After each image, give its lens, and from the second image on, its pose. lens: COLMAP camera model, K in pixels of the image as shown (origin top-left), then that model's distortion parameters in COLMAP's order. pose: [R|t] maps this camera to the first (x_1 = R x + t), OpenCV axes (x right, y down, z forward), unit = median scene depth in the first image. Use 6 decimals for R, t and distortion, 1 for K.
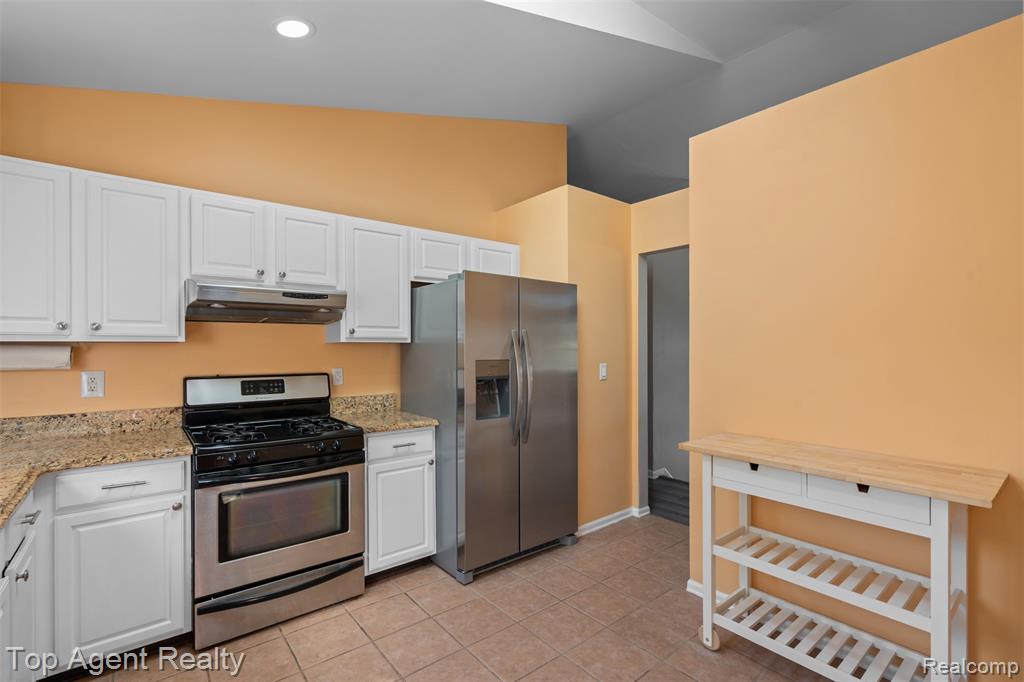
lens RADIAL K [[464.4, 0, 497.2], [0, 464.4, 346.2], [0, 0, 1]] dist [-0.011244, 0.004438]
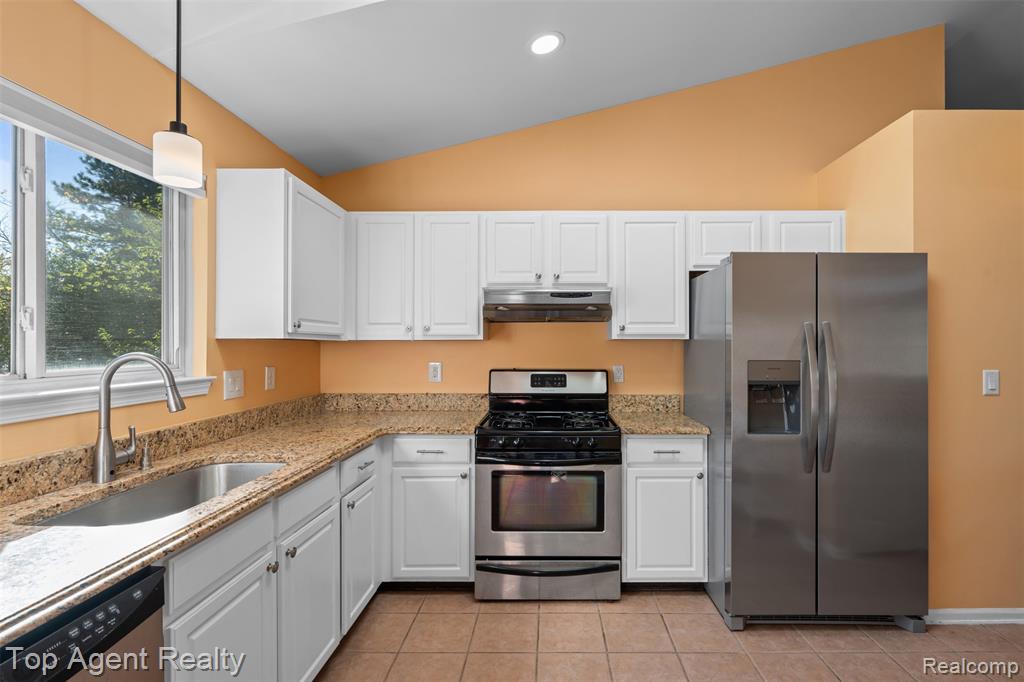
lens RADIAL K [[464.4, 0, 542.2], [0, 464.4, 342.8], [0, 0, 1]] dist [-0.011244, 0.004438]
pose [[0.781332, -0.001686, -0.624113, 0.180978], [0.001216, 0.999999, -0.001178, -0.000448], [0.624114, 0.000162, 0.781333, 0.138518]]
